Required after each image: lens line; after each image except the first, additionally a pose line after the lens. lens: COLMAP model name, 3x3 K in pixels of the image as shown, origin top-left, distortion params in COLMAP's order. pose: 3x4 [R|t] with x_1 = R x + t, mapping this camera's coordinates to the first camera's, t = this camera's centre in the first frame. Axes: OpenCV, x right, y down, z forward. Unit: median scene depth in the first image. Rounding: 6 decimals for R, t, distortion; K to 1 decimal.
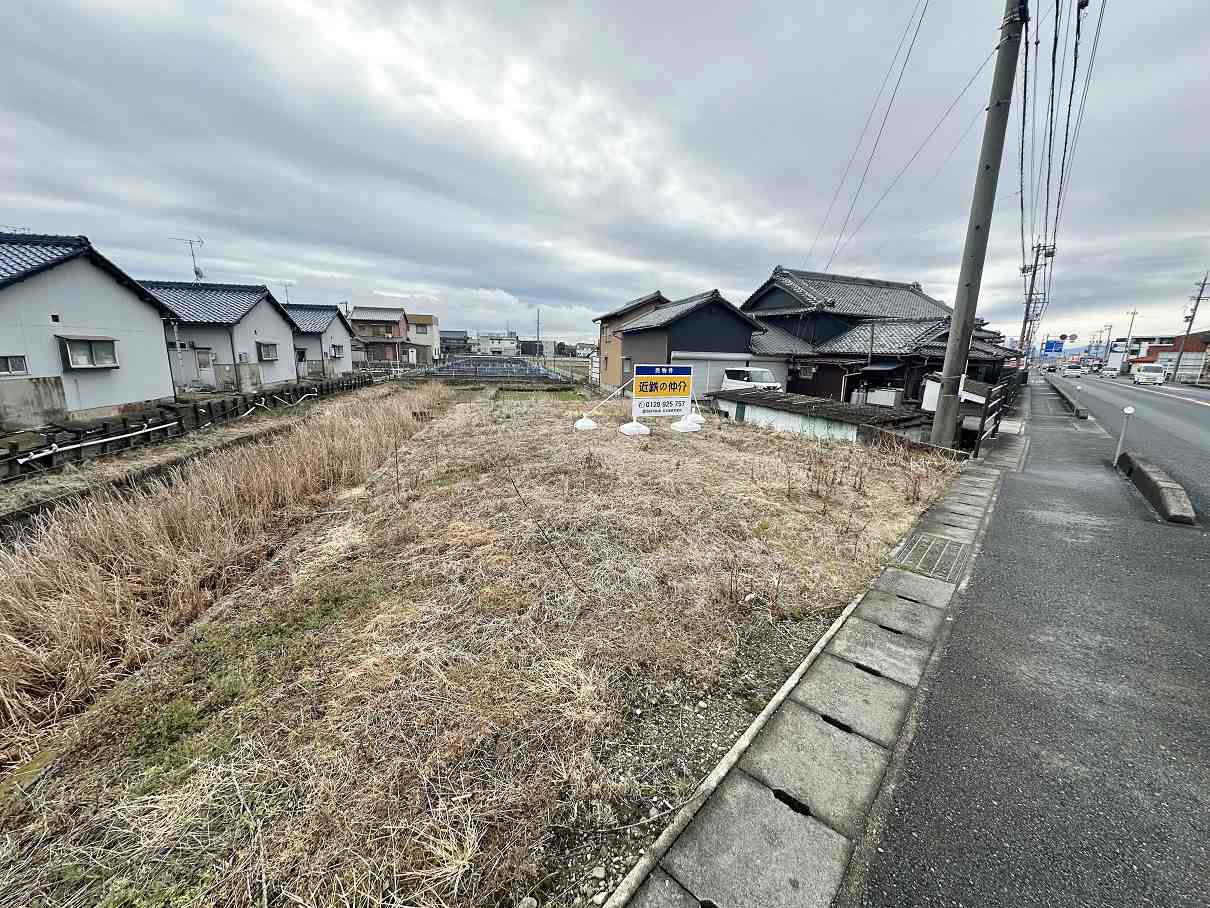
lens RADIAL K [[482.3, 0, 605.0], [0, 482.3, 454.0], [0, 0, 1]] dist [-0.000815, 0.000077]
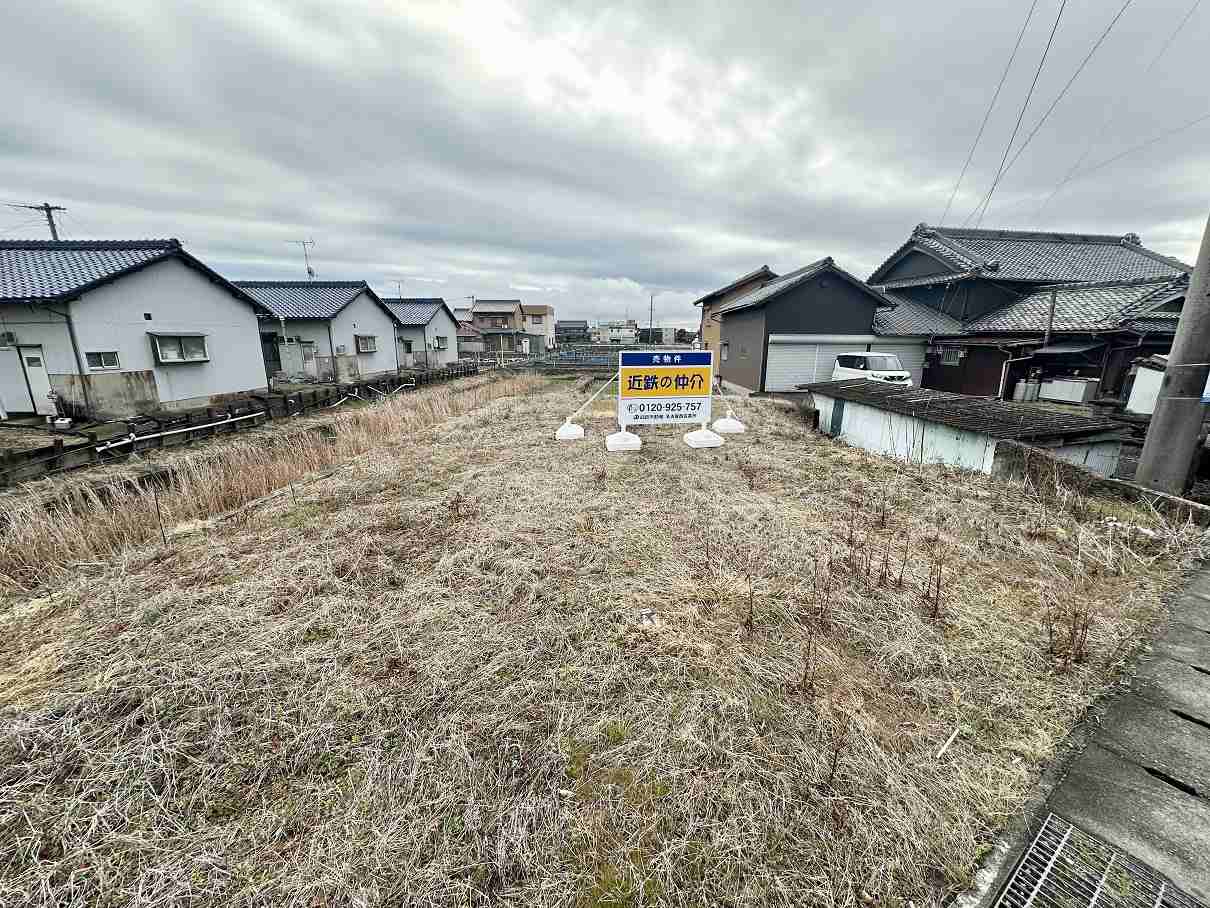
lens RADIAL K [[482.3, 0, 605.0], [0, 482.3, 454.0], [0, 0, 1]] dist [-0.000815, 0.000077]
pose [[0.969075, 0.036304, -0.244081, 0.075842], [-0.030294, 0.999139, 0.028337, -0.019162], [0.244900, -0.020066, 0.969341, 0.108773]]
